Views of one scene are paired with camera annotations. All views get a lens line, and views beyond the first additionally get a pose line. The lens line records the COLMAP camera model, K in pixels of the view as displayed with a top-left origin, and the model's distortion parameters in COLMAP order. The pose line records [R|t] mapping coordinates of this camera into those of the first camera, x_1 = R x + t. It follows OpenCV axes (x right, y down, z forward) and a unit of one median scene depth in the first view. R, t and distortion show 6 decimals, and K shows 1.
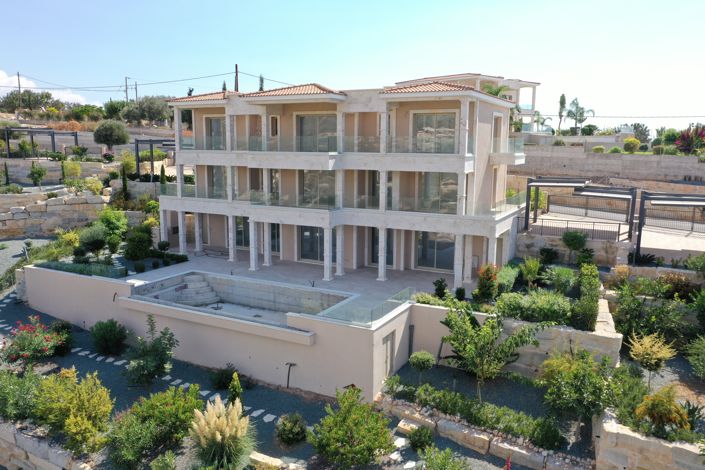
lens RADIAL K [[556.6, 0, 352.5], [0, 556.6, 235.0], [0, 0, 1]] dist [0.047468, -0.000105]
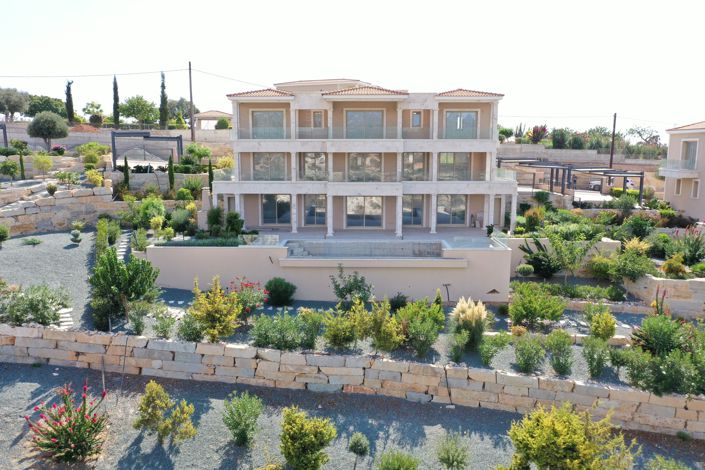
lens RADIAL K [[553.1, 0, 352.5], [0, 553.1, 235.0], [0, 0, 1]] dist [-0.011647, 0.007077]
pose [[0.891643, -0.078497, 0.445881, -0.700039], [0.077069, 0.996797, 0.021368, 0.040056], [-0.446130, 0.015311, 0.894837, -0.117266]]
